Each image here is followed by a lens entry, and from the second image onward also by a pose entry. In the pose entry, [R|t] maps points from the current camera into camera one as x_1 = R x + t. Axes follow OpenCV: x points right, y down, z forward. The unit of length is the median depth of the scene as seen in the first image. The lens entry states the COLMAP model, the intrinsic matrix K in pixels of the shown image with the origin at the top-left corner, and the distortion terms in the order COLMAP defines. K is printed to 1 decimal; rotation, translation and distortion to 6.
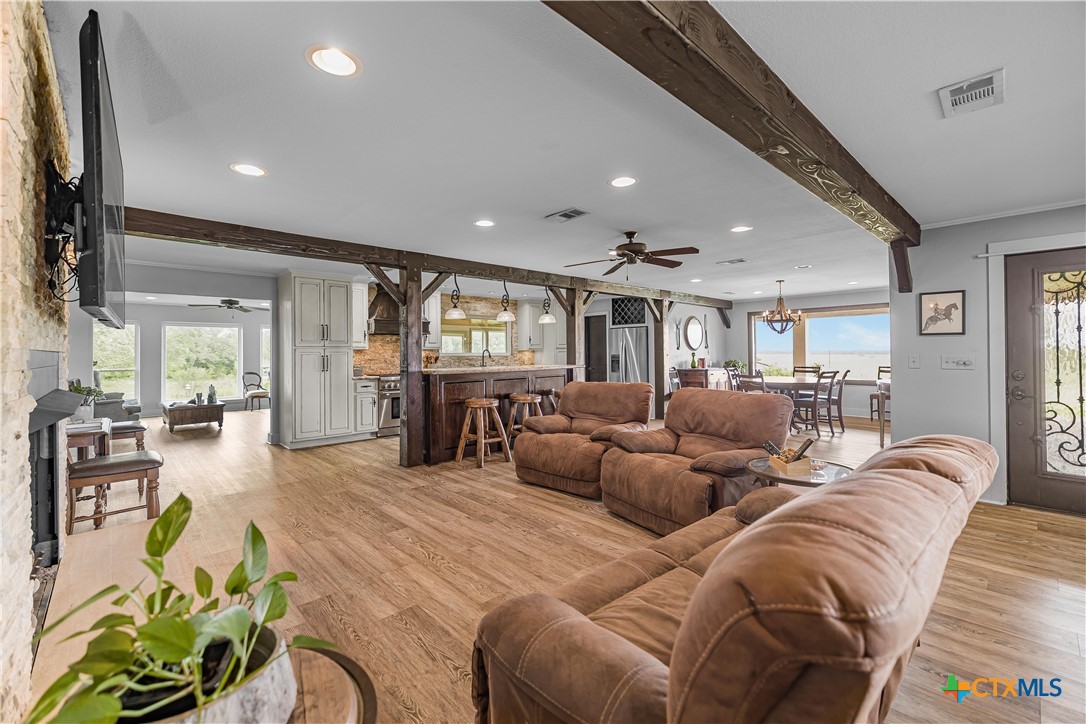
lens RADIAL K [[458.0, 0, 544.4], [0, 458.0, 351.6], [0, 0, 1]] dist [-0.003522, -0.000009]
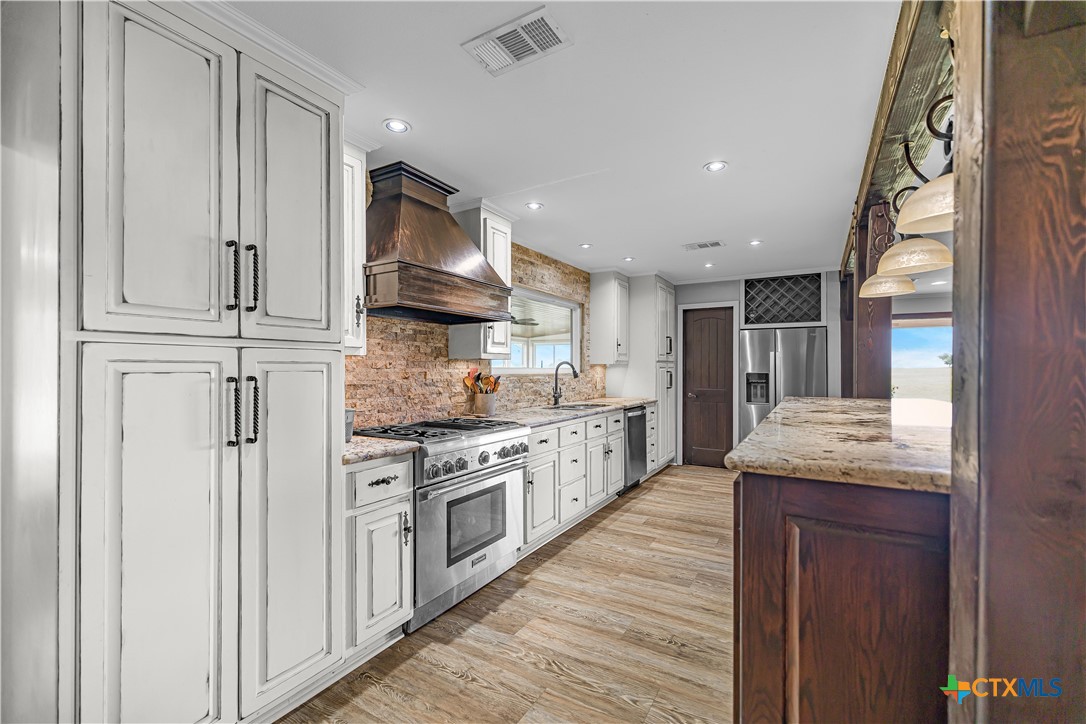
lens RADIAL K [[458.0, 0, 546.7], [0, 458.0, 367.4], [0, 0, 1]] dist [-0.003522, -0.000009]
pose [[0.961912, 0.008782, 0.273219, -0.325701], [-0.008760, 0.999961, -0.001298, 0.002869], [-0.273220, -0.001145, 0.961951, 0.606876]]
